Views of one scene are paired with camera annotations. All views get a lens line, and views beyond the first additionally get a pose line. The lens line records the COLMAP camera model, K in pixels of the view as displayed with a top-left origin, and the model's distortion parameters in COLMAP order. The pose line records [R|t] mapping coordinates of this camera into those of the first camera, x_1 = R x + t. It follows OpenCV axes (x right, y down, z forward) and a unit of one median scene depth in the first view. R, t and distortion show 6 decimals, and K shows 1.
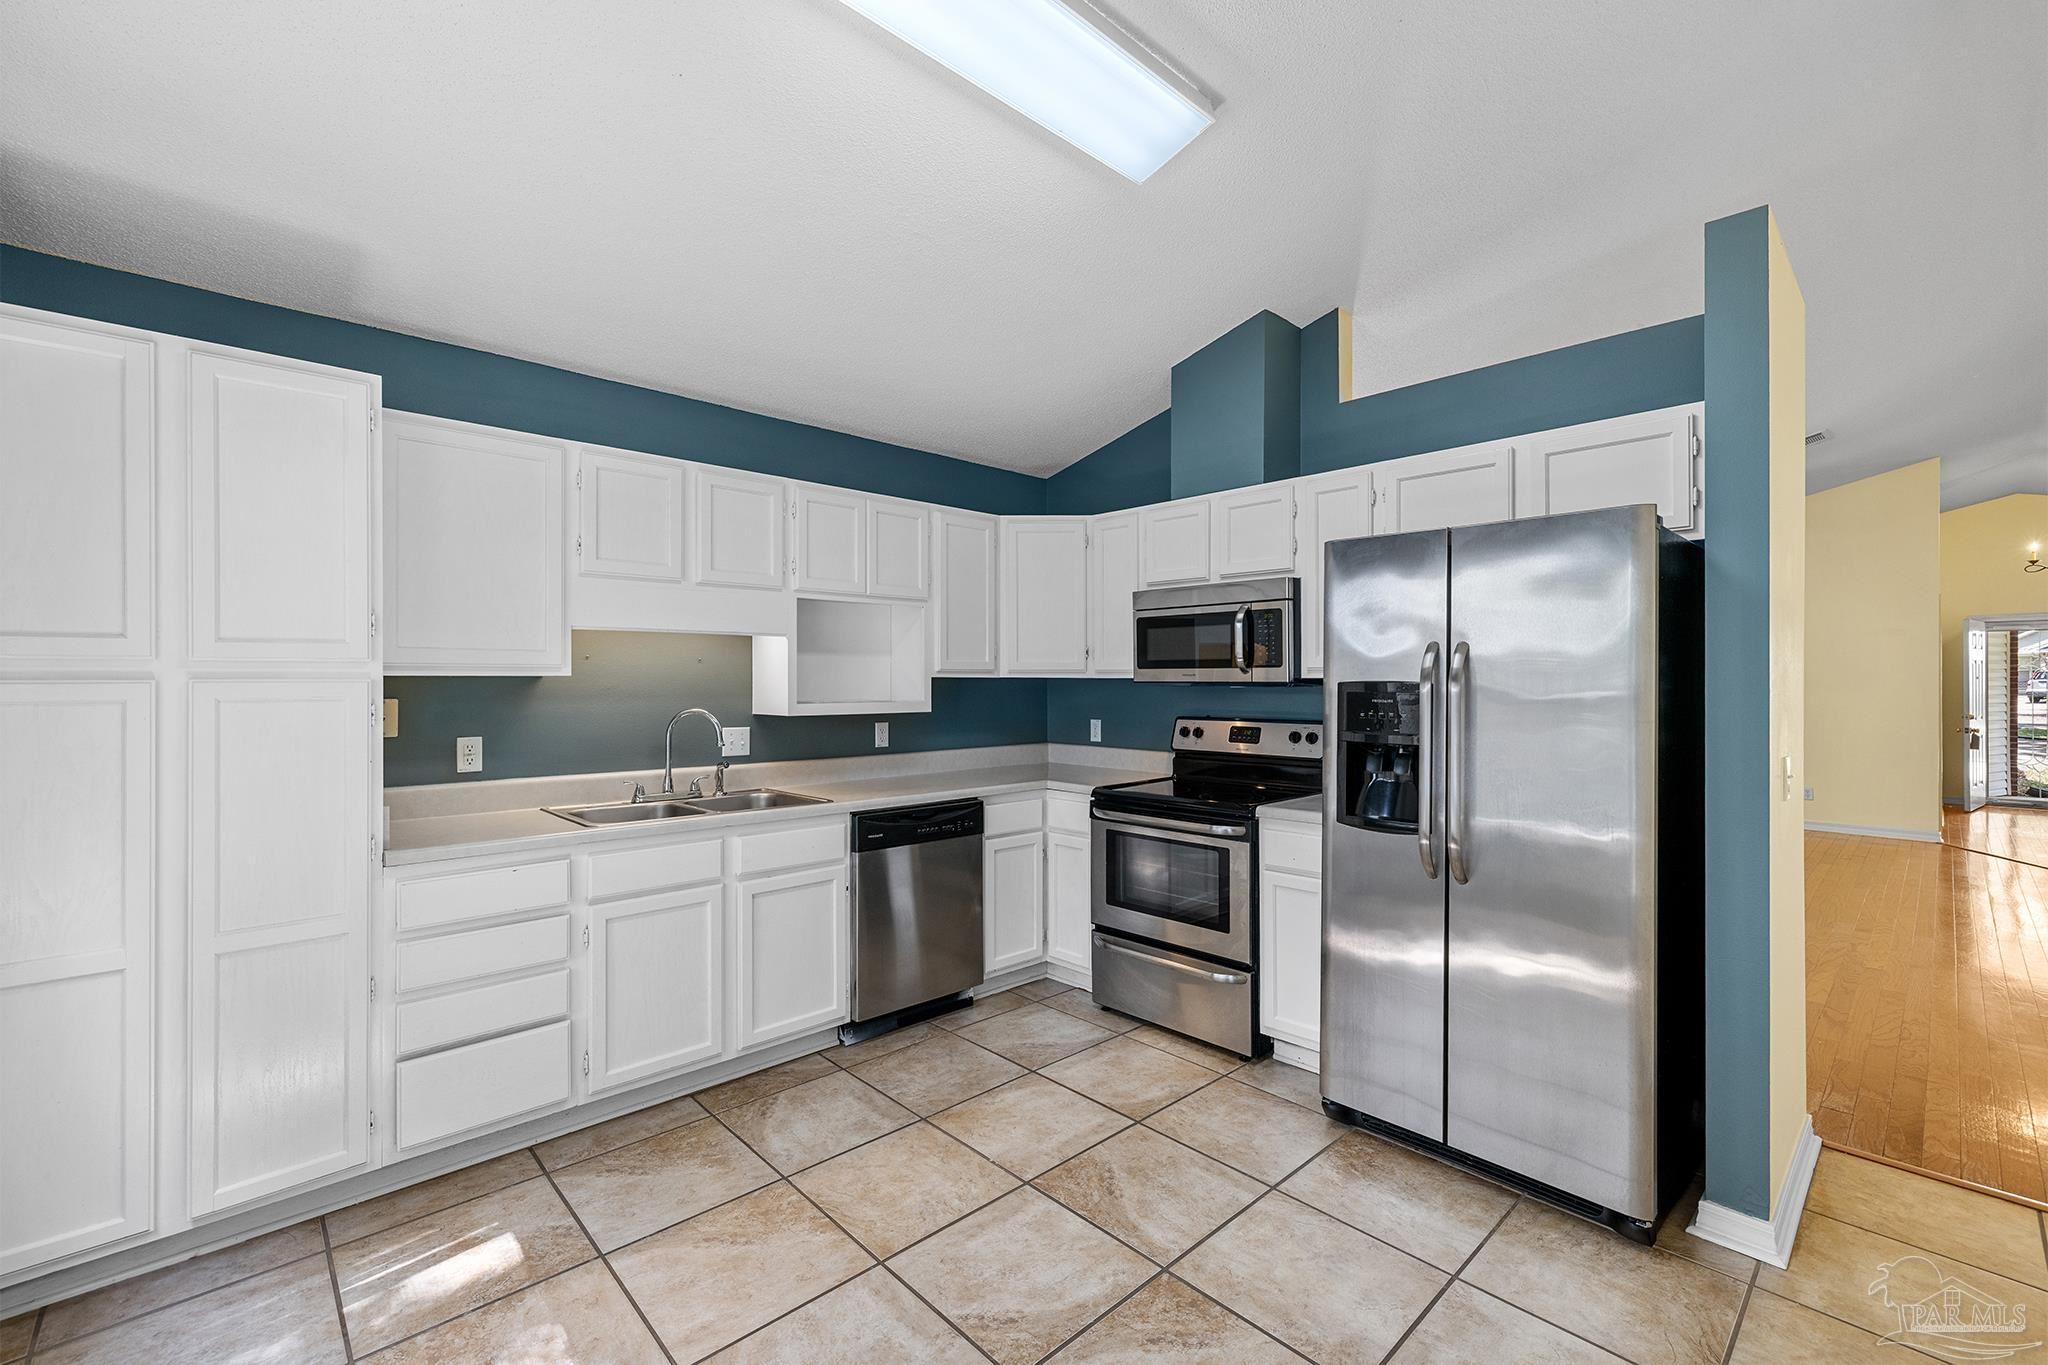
lens RADIAL K [[865.7, 0, 1024.0], [0, 865.7, 682.5], [0, 0, 1]] dist [0.002266, -0.011387]
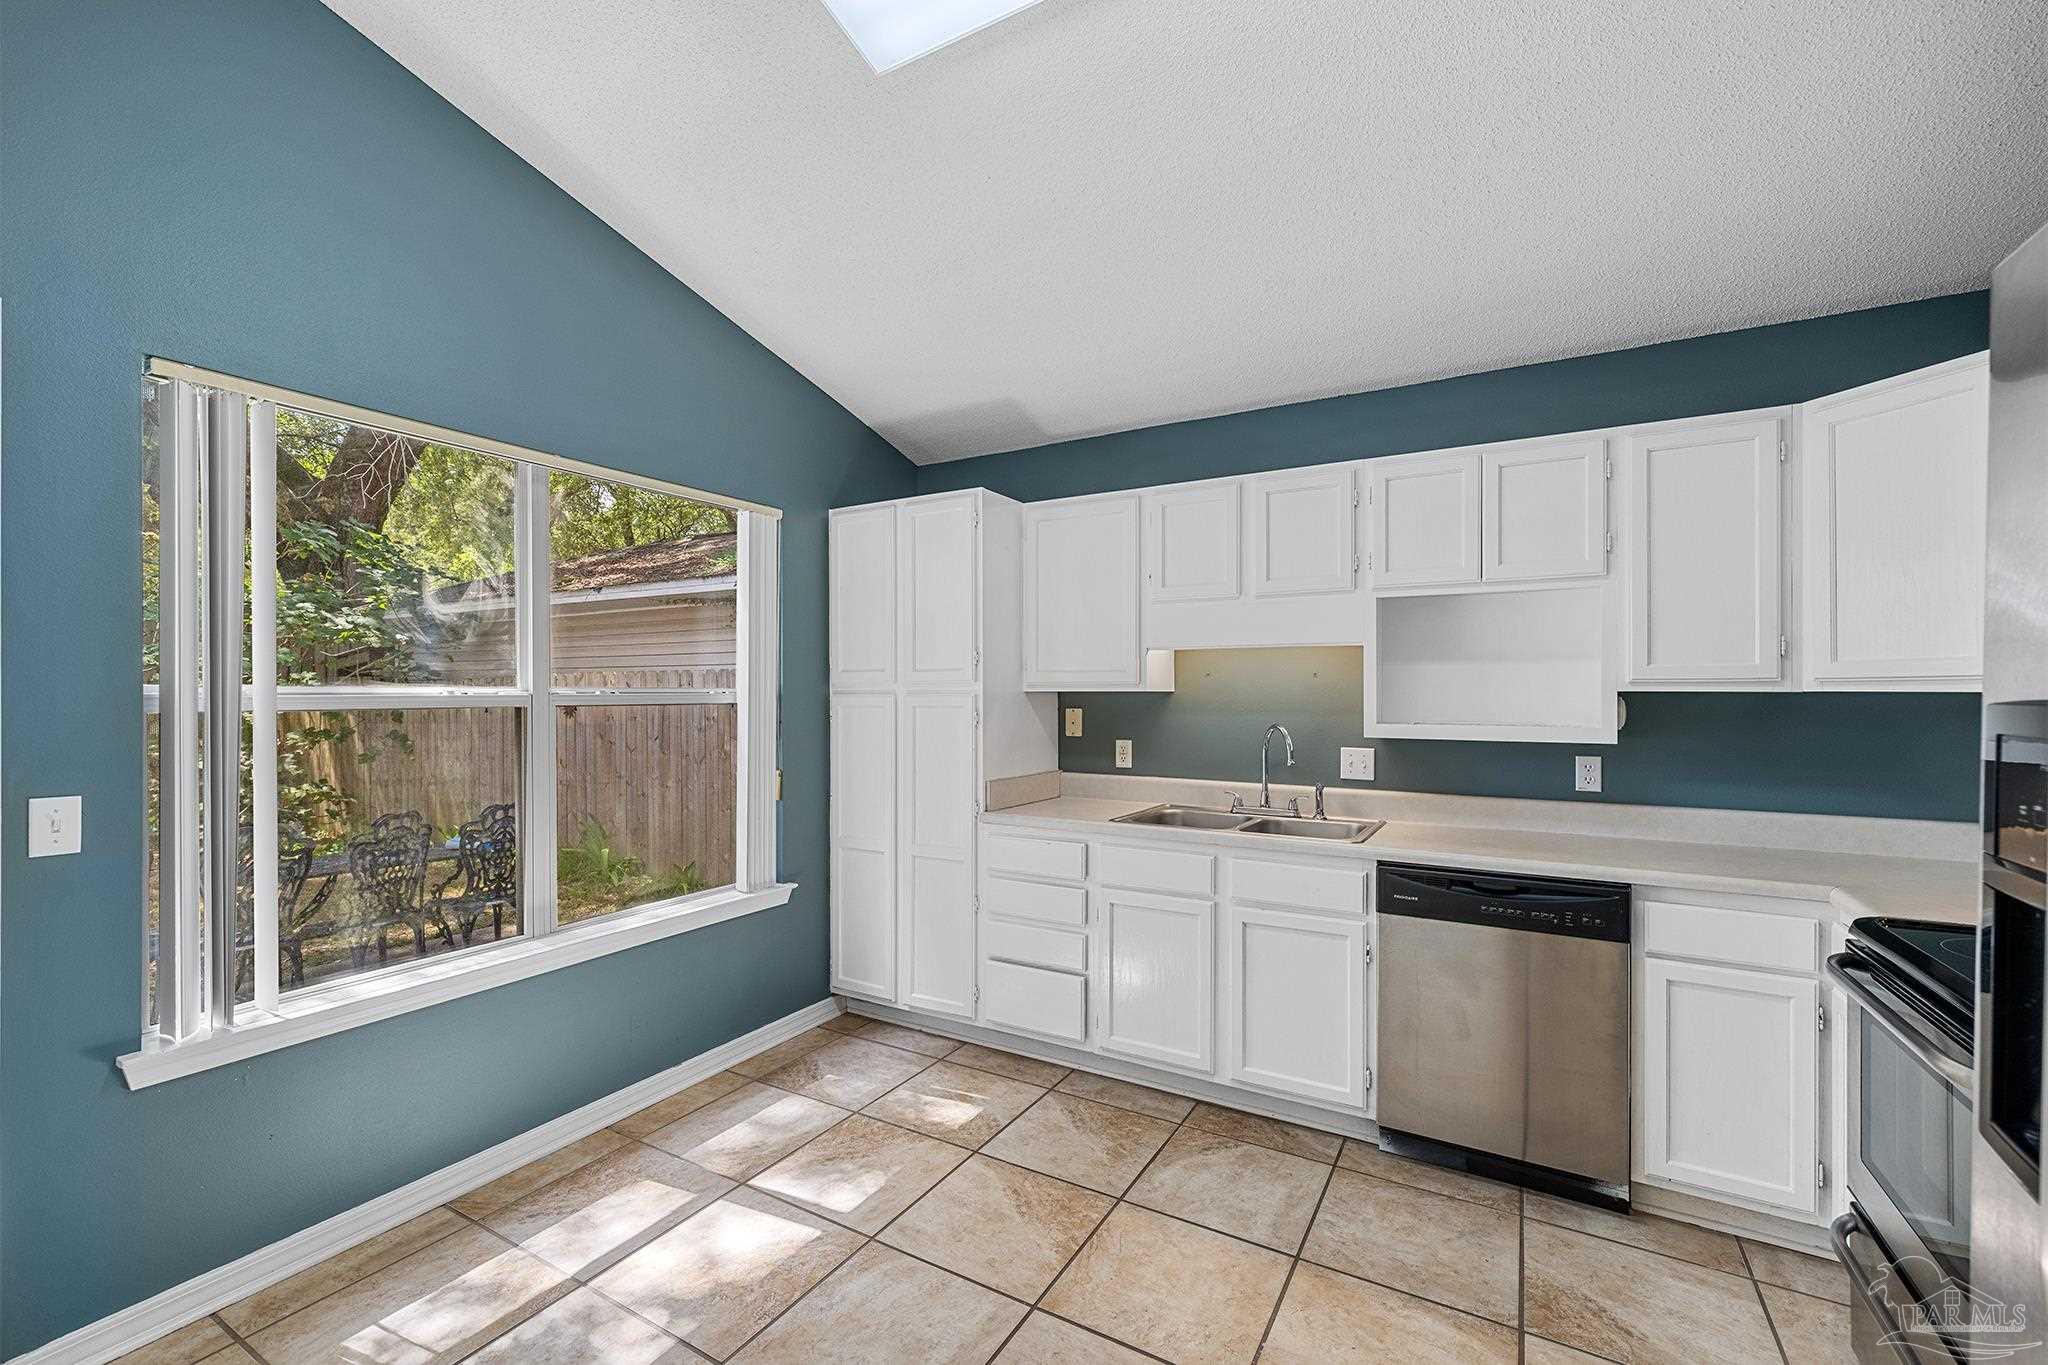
lens RADIAL K [[855.4, 0, 1028.5], [0, 855.4, 696.1], [0, 0, 1]] dist [0.000811, -0.000106]
pose [[0.278071, 0.000153, -0.960560, 0.492410], [-0.005017, 0.999987, -0.001293, 0.000824], [0.960547, 0.005178, 0.278068, 0.487937]]
